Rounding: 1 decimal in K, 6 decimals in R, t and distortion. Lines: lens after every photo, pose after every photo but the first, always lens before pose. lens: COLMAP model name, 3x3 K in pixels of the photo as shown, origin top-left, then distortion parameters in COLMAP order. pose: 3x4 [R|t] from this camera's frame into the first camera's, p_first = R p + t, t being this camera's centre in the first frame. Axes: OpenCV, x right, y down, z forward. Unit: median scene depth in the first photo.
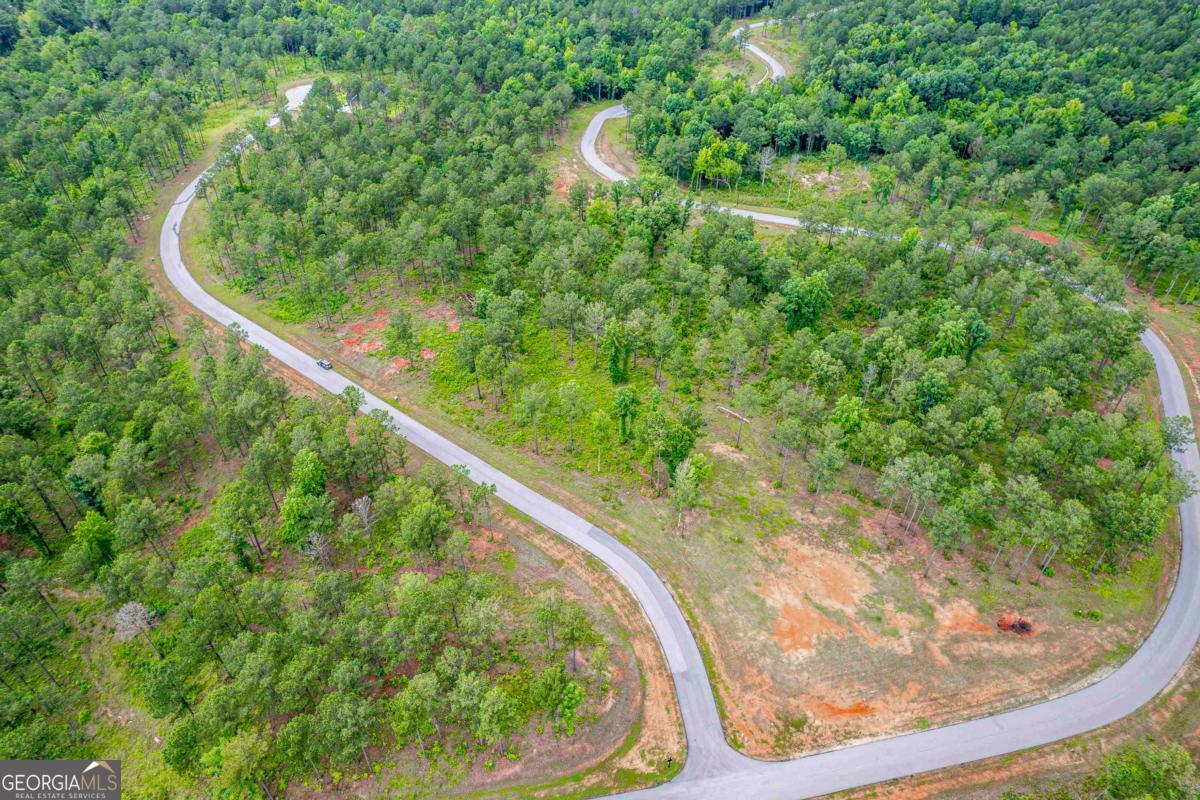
lens RADIAL K [[768.1, 0, 600.0], [0, 768.1, 400.0], [0, 0, 1]] dist [-0.099732, 0.083747]
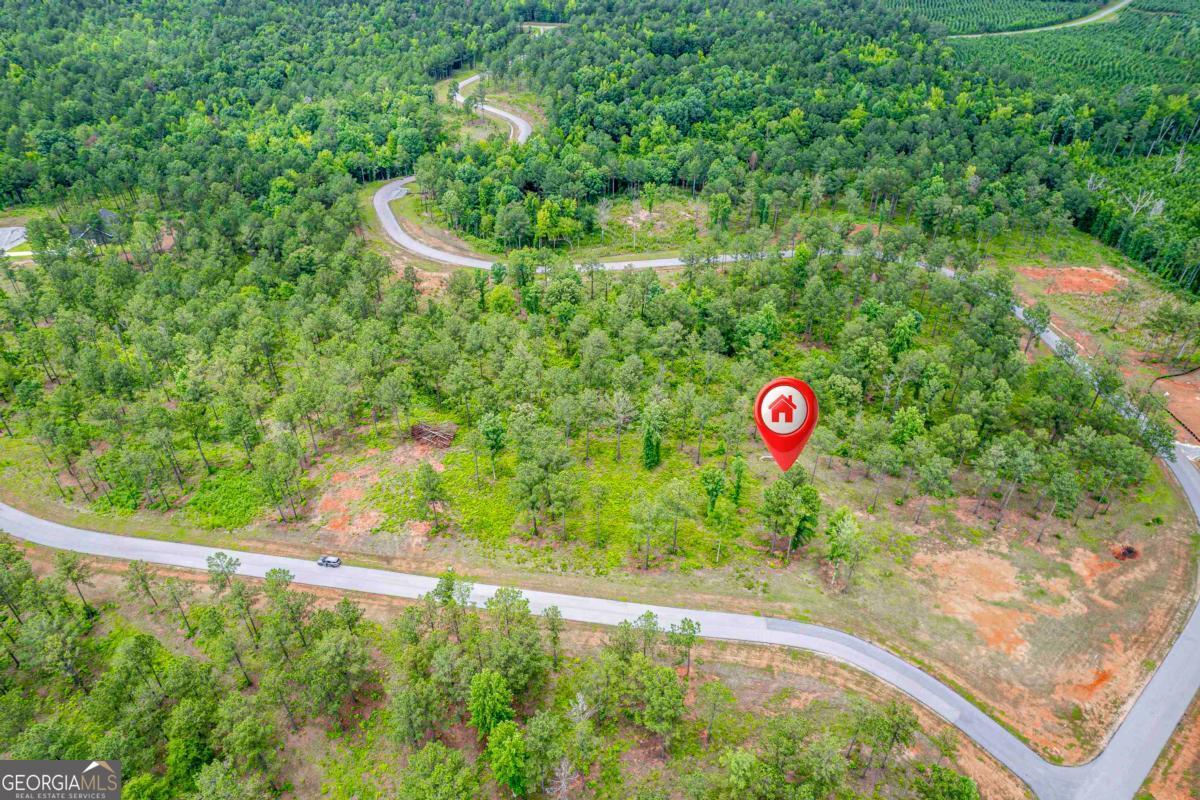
lens RADIAL K [[768.1, 0, 600.0], [0, 768.1, 400.0], [0, 0, 1]] dist [-0.099732, 0.083747]
pose [[0.874628, -0.285398, 0.391885, -0.479031], [0.307511, 0.951521, 0.006648, -0.160776], [-0.374785, 0.114695, 0.919990, 0.185990]]
